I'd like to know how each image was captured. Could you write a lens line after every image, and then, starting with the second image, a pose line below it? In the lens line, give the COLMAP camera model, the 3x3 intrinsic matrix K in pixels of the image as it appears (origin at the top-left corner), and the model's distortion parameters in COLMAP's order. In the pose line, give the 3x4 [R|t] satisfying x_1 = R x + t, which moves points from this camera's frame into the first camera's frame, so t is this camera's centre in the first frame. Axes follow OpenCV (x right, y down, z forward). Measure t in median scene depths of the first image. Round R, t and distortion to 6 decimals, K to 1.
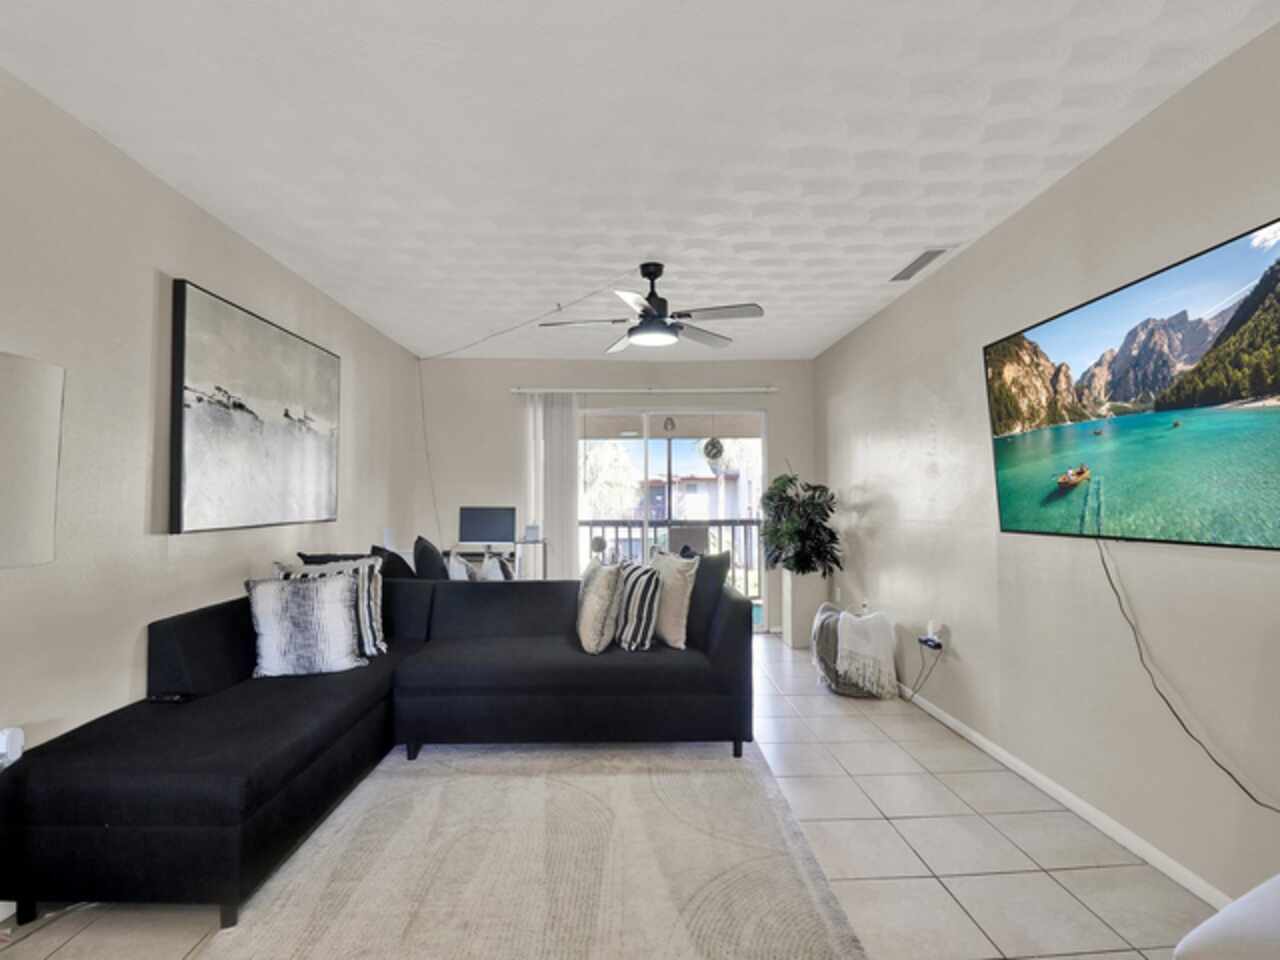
lens RADIAL K [[605.8, 0, 635.6], [0, 605.8, 475.6], [0, 0, 1]] dist [-0.003875, -0.009232]
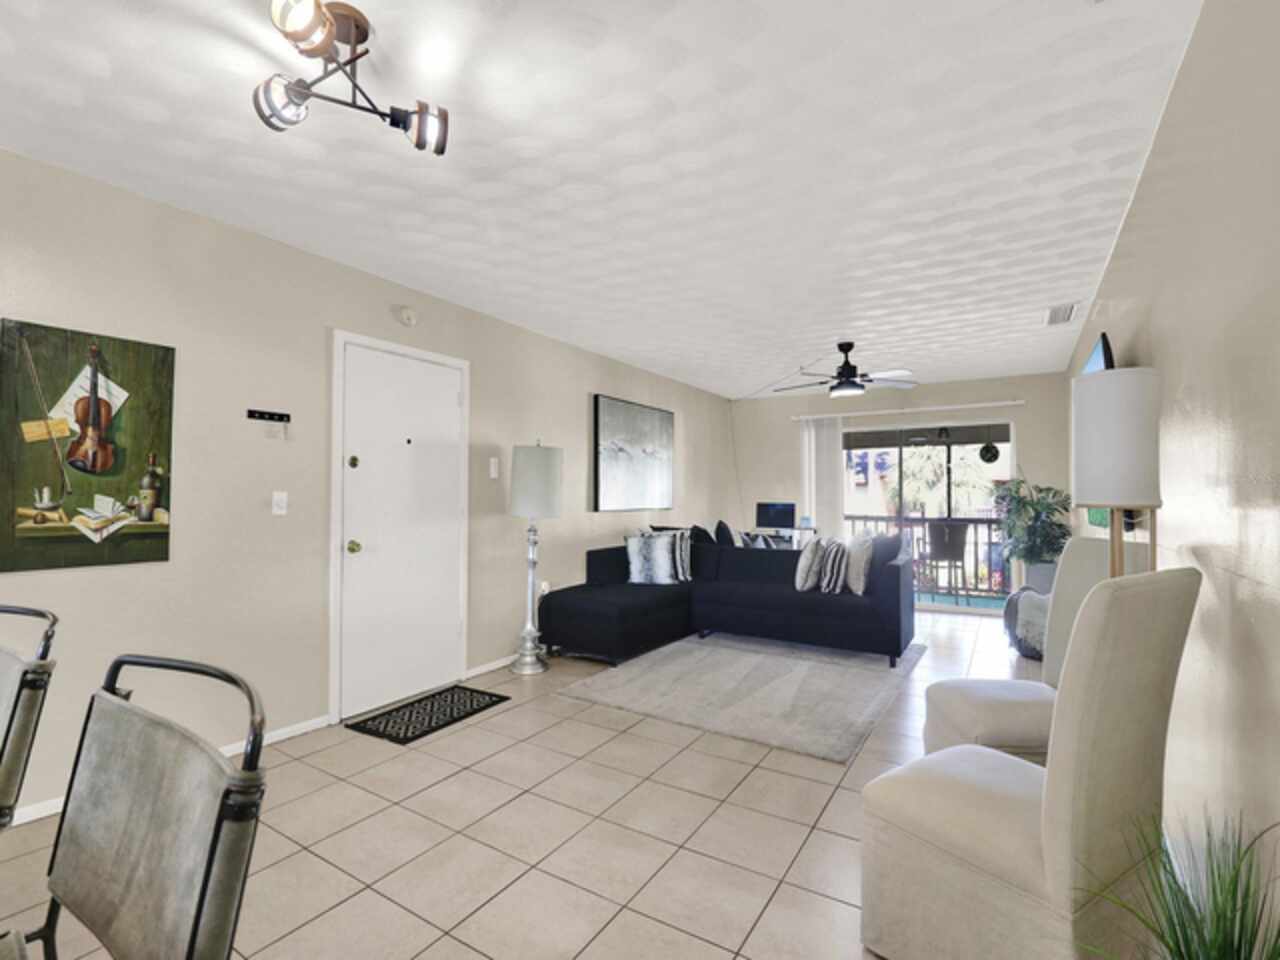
lens RADIAL K [[605.8, 0, 637.2], [0, 605.8, 470.7], [0, 0, 1]] dist [-0.003875, -0.009232]
pose [[0.831739, -0.015404, -0.554953, 0.508957], [0.012570, 0.999881, -0.008915, -0.027116], [0.555024, 0.000439, 0.831834, -0.653775]]
